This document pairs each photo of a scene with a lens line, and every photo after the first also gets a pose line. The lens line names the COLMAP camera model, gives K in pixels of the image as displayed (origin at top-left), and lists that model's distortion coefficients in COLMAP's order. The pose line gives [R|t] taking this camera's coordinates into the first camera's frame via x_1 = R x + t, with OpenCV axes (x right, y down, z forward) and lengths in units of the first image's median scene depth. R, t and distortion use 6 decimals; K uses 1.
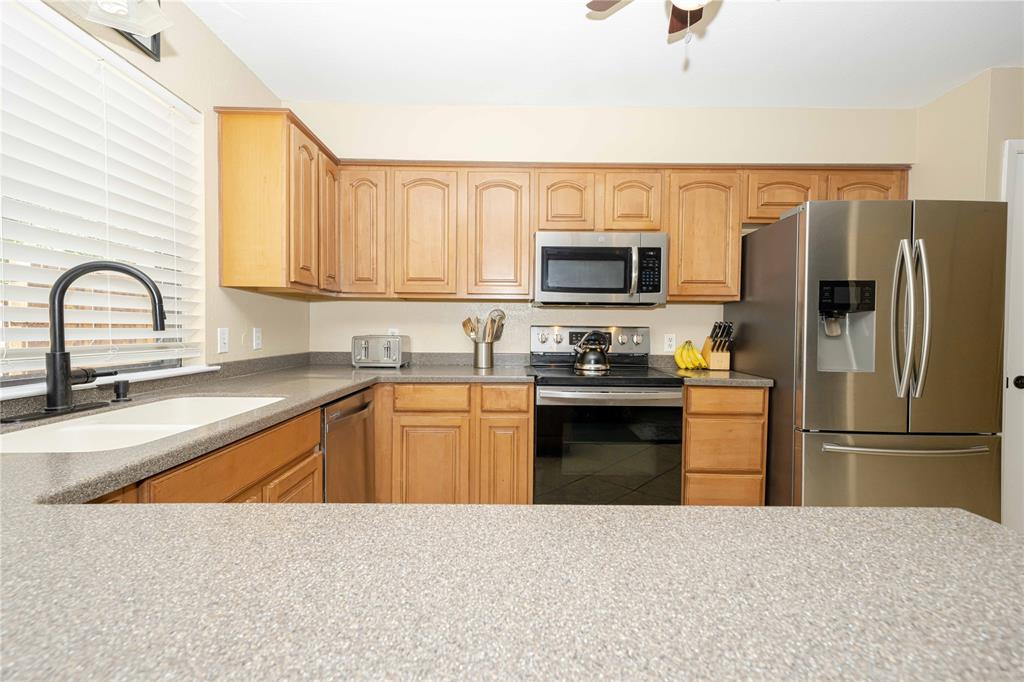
lens RADIAL K [[447.8, 0, 510.0], [0, 447.8, 337.0], [0, 0, 1]] dist [0.003680, 0.000080]
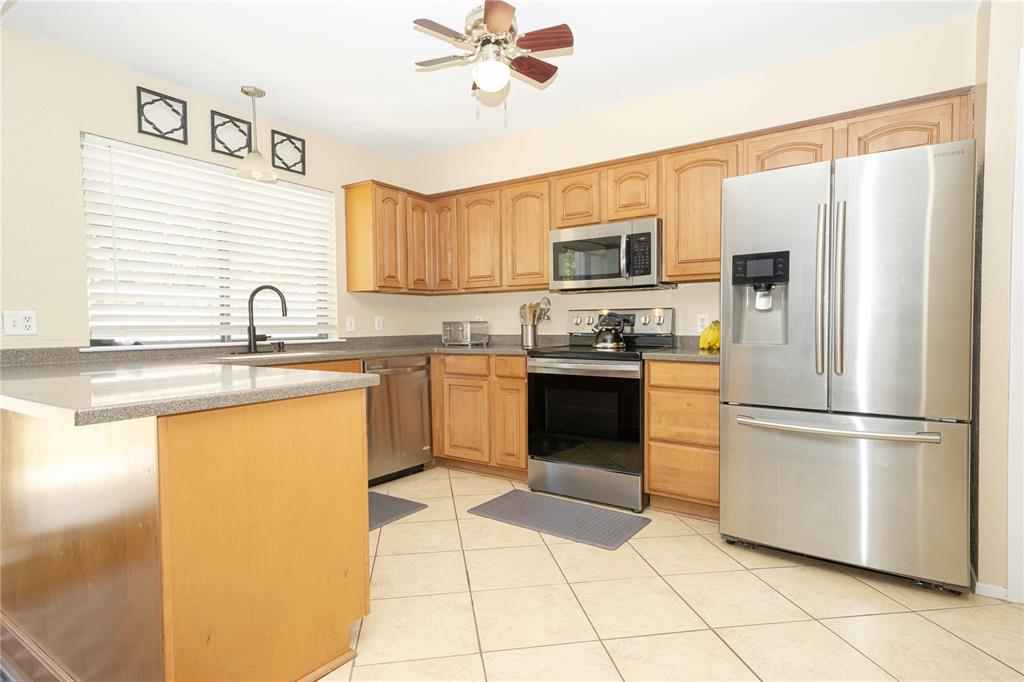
lens RADIAL K [[539.3, 0, 518.1], [0, 539.3, 337.6], [0, 0, 1]] dist [0.002551, 0.000132]
pose [[0.822494, -0.002992, -0.568766, 0.797057], [0.008153, 0.999945, 0.006529, 0.038627], [0.568716, -0.010007, 0.822473, -0.229135]]
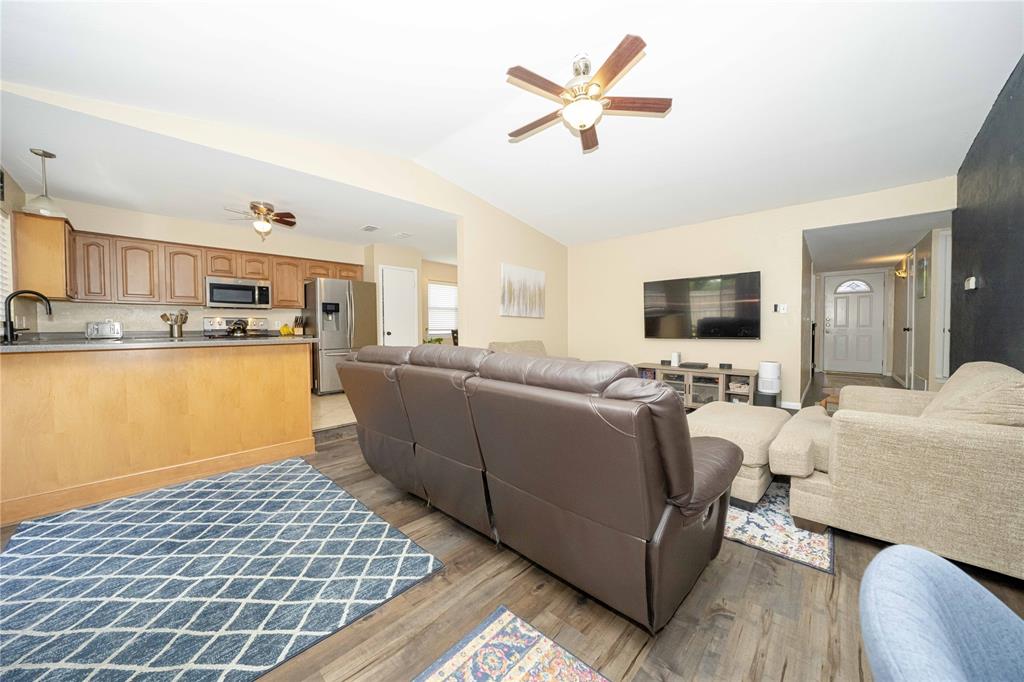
lens RADIAL K [[355.2, 0, 513.6], [0, 355.2, 337.6], [0, 0, 1]] dist [-0.020763, 0.001431]
pose [[0.672037, -0.037916, 0.739546, -0.220581], [0.031516, 0.999248, 0.022591, 0.089294], [-0.739846, 0.008126, 0.672727, -1.380697]]
